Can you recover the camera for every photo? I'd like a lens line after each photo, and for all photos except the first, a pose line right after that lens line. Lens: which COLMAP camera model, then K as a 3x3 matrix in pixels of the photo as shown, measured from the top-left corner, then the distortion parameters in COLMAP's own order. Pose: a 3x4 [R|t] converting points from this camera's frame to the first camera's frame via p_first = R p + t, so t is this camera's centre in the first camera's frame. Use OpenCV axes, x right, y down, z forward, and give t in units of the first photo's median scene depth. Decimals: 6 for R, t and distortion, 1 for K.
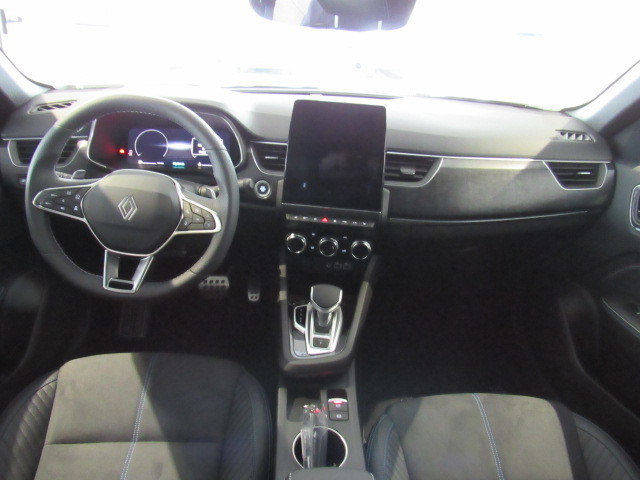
lens RADIAL K [[456.3, 0, 320.0], [0, 456.3, 240.0], [0, 0, 1]] dist [-0.018843, 0.001011]
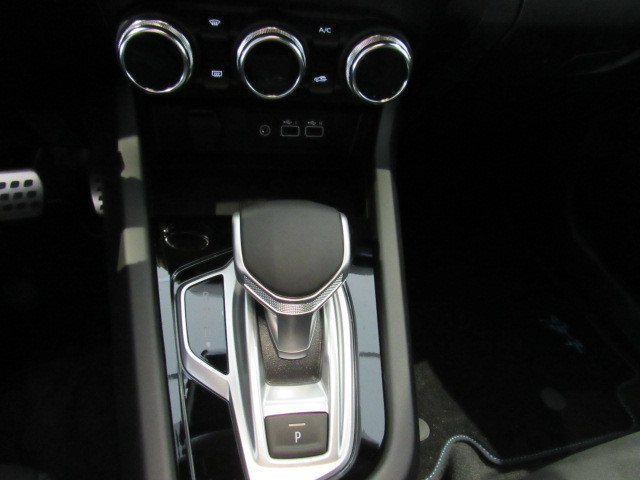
lens RADIAL K [[457.0, 0, 320.0], [0, 457.0, 240.0], [0, 0, 1]] dist [-0.011989, -0.003187]
pose [[0.975627, -0.113287, 0.187930, -0.019504], [0.054531, 0.954730, 0.292434, 0.038670], [-0.212551, -0.275059, 0.937638, 0.688082]]
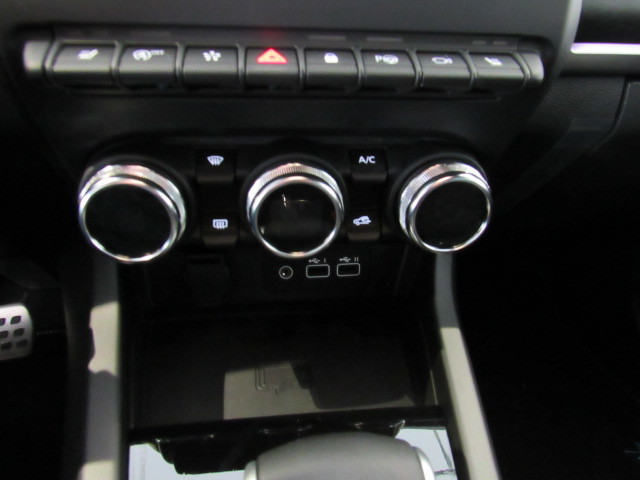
lens RADIAL K [[456.3, 0, 320.0], [0, 456.3, 240.0], [0, 0, 1]] dist [-0.018843, 0.001011]
pose [[0.975539, -0.130990, 0.176538, -0.009602], [0.111347, 0.986875, 0.116961, 0.004423], [-0.189541, -0.094443, 0.977320, 0.794877]]
